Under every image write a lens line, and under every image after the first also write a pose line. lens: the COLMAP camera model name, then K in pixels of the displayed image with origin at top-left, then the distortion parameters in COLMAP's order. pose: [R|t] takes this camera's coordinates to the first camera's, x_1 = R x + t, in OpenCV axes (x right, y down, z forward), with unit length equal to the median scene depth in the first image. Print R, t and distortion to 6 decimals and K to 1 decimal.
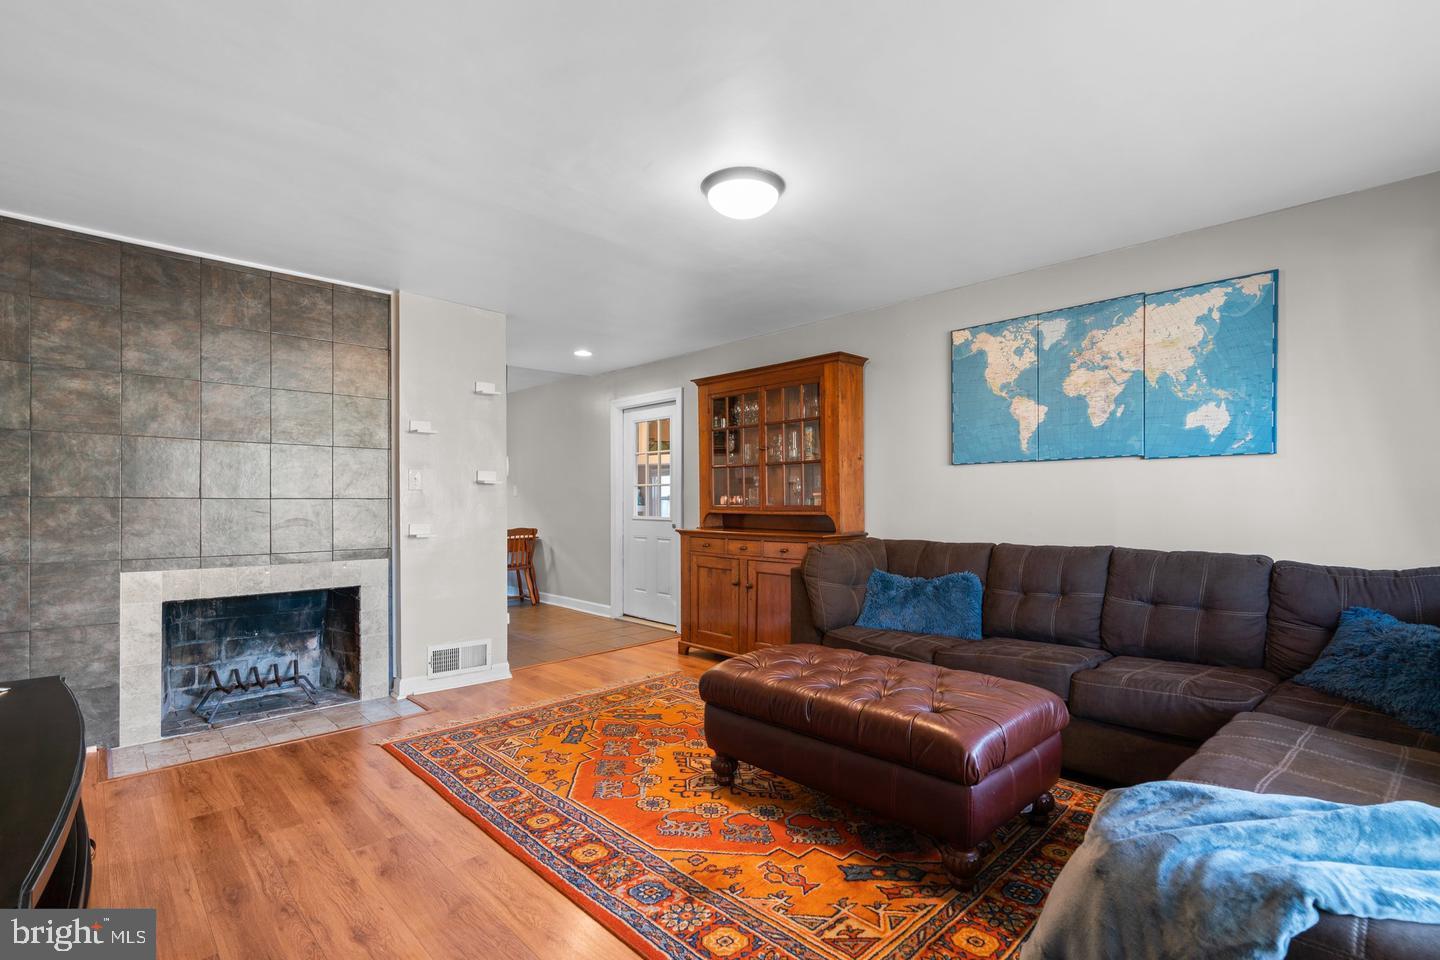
lens RADIAL K [[659.2, 0, 726.5], [0, 659.2, 494.7], [0, 0, 1]] dist [-0.009521, 0.001898]
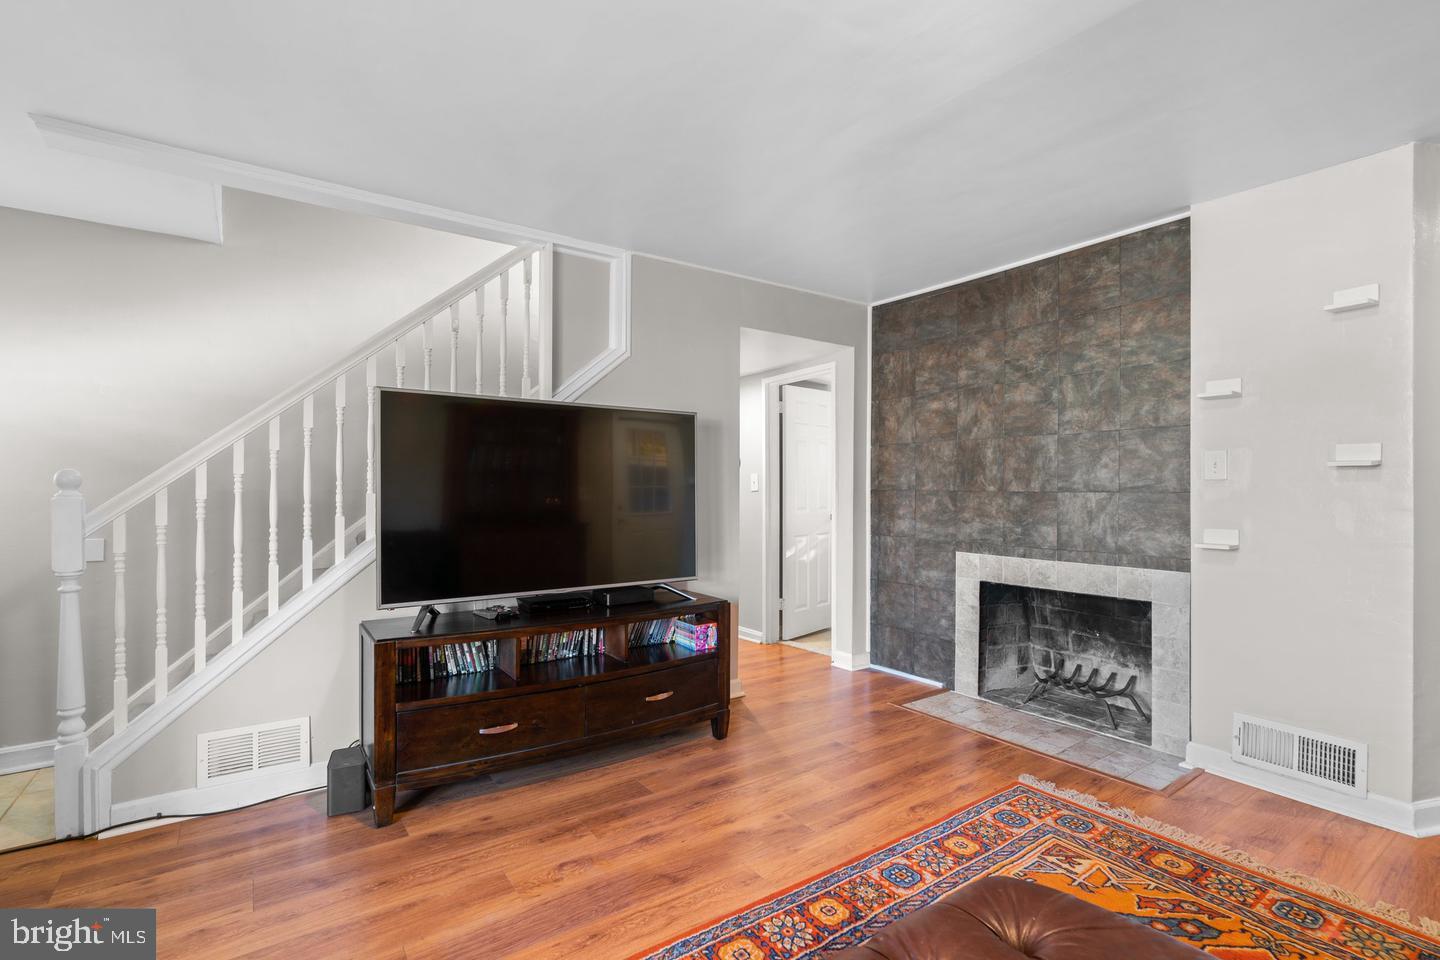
lens RADIAL K [[659.2, 0, 713.6], [0, 659.2, 487.8], [0, 0, 1]] dist [-0.009521, 0.001898]
pose [[-0.160463, -0.003016, -0.987037, 0.364954], [0.007197, 0.999965, -0.004225, 0.000483], [0.987016, -0.007782, -0.160436, 0.717082]]
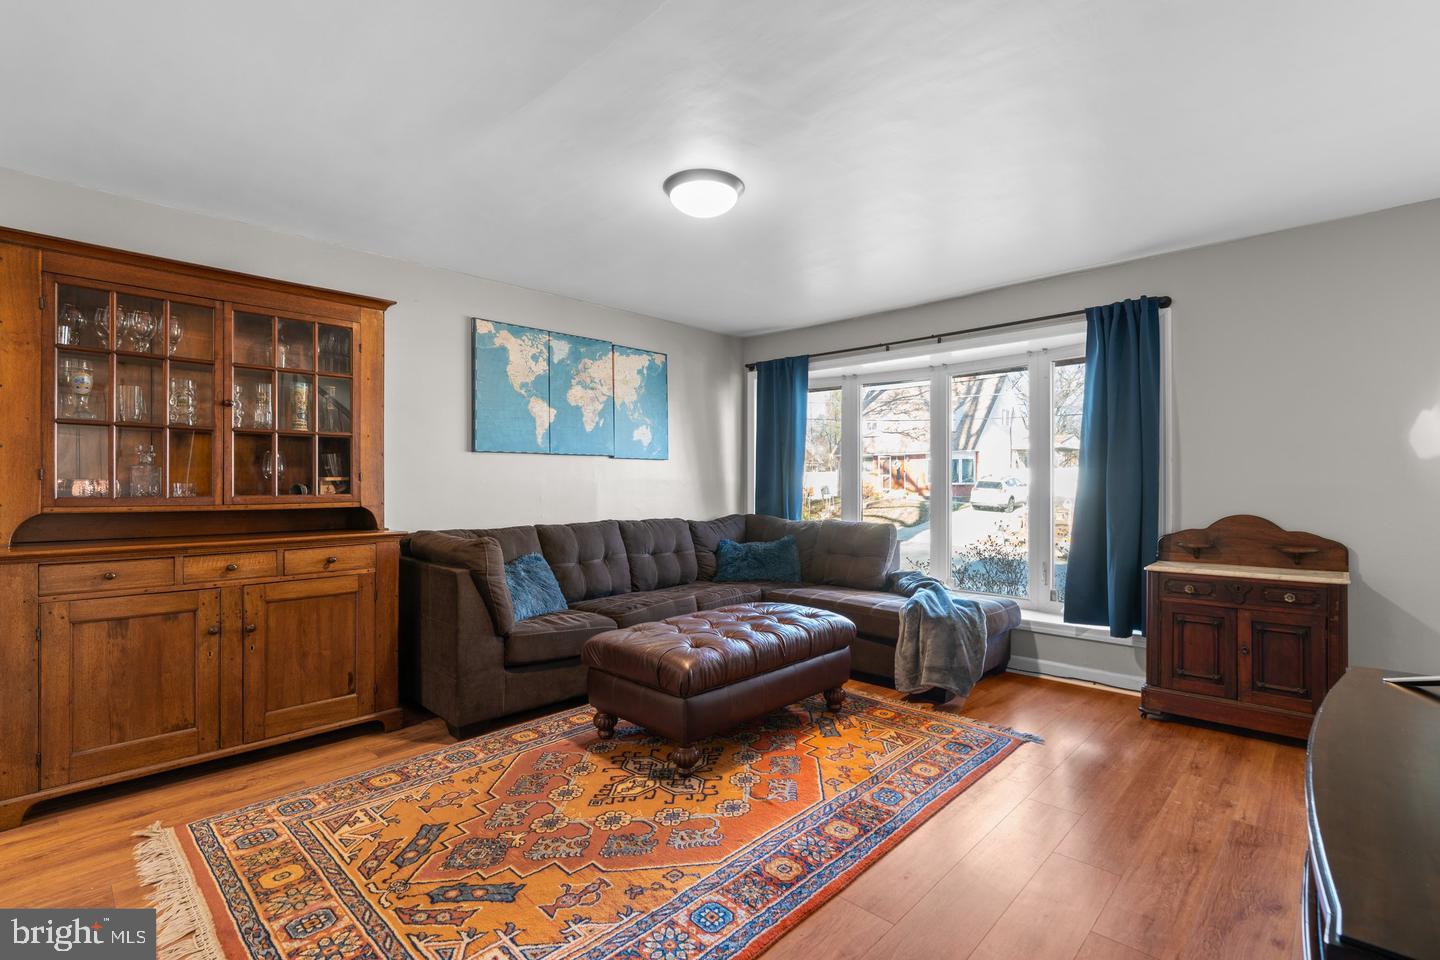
lens RADIAL K [[659.2, 0, 720.9], [0, 659.2, 479.2], [0, 0, 1]] dist [-0.009521, 0.001898]
pose [[-0.027403, 0.011232, 0.999561, -0.808626], [-0.005408, 0.999921, -0.011384, 0.006913], [-0.999610, -0.005717, -0.027340, 0.798161]]
